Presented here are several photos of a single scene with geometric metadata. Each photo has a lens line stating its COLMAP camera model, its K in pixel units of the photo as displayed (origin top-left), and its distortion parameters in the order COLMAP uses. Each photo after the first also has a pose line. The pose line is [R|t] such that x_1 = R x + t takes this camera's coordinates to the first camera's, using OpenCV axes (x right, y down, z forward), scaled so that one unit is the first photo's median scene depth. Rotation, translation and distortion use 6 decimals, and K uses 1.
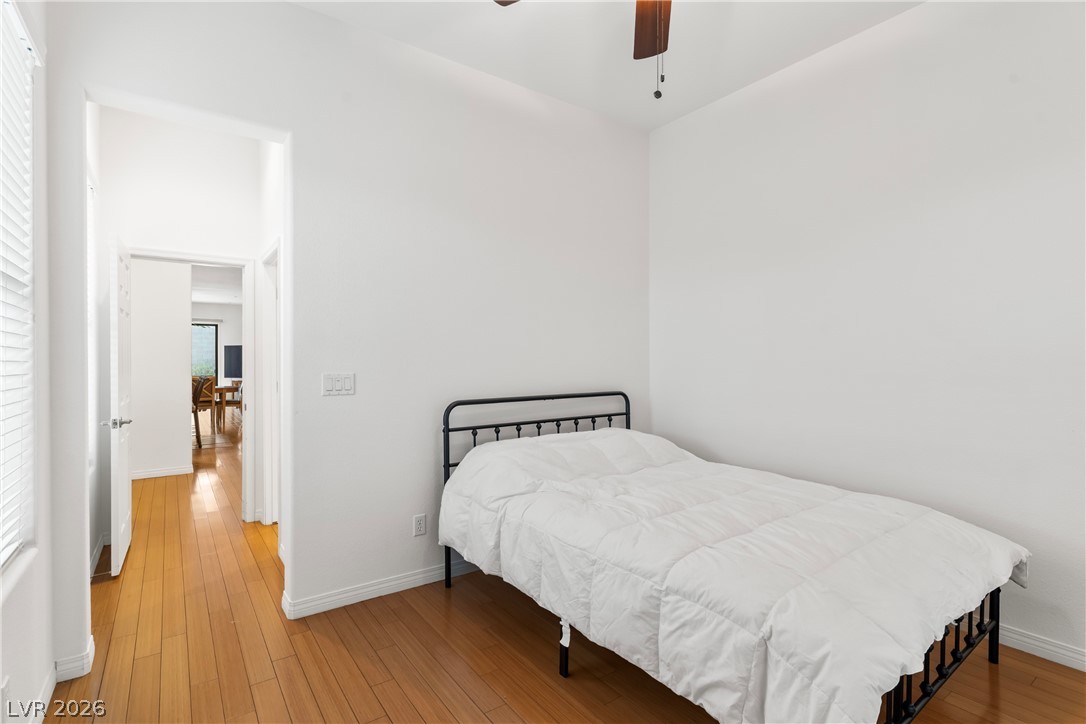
lens RADIAL K [[512.4, 0, 543.4], [0, 512.4, 362.5], [0, 0, 1]] dist [-0.000161, -0.000063]
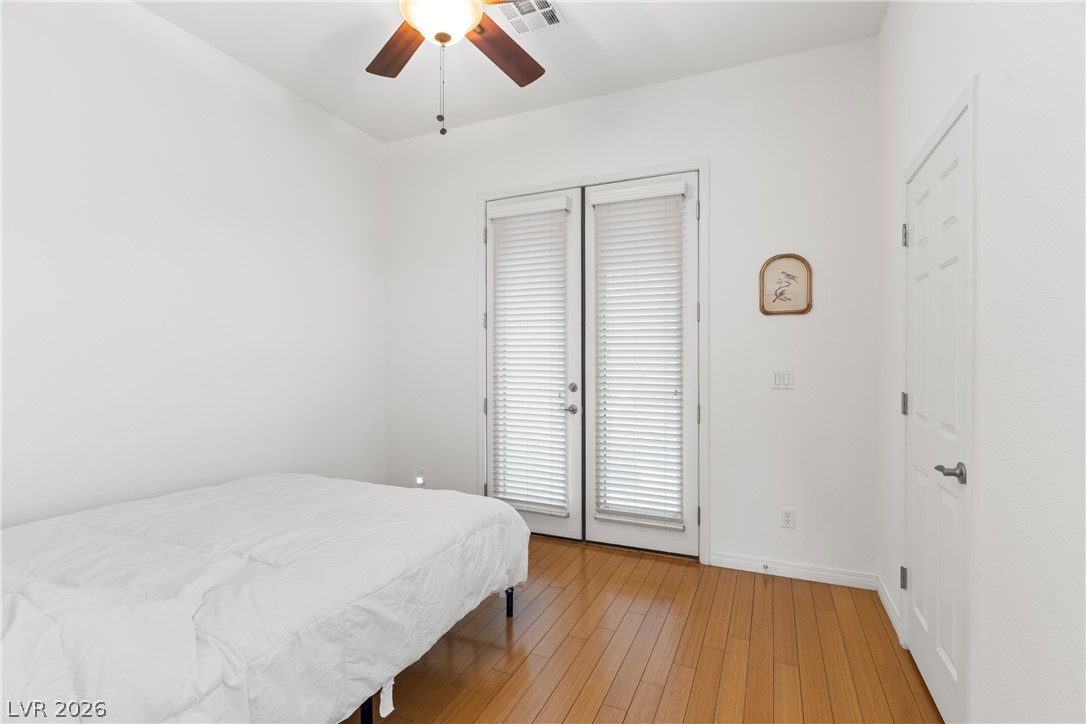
lens RADIAL K [[512.4, 0, 541.4], [0, 512.4, 360.7], [0, 0, 1]] dist [-0.000161, -0.000063]
pose [[-0.490372, -0.005045, 0.871499, -0.743076], [0.000074, 0.999983, 0.005831, -0.002148], [-0.871513, 0.002924, -0.490363, 1.140343]]
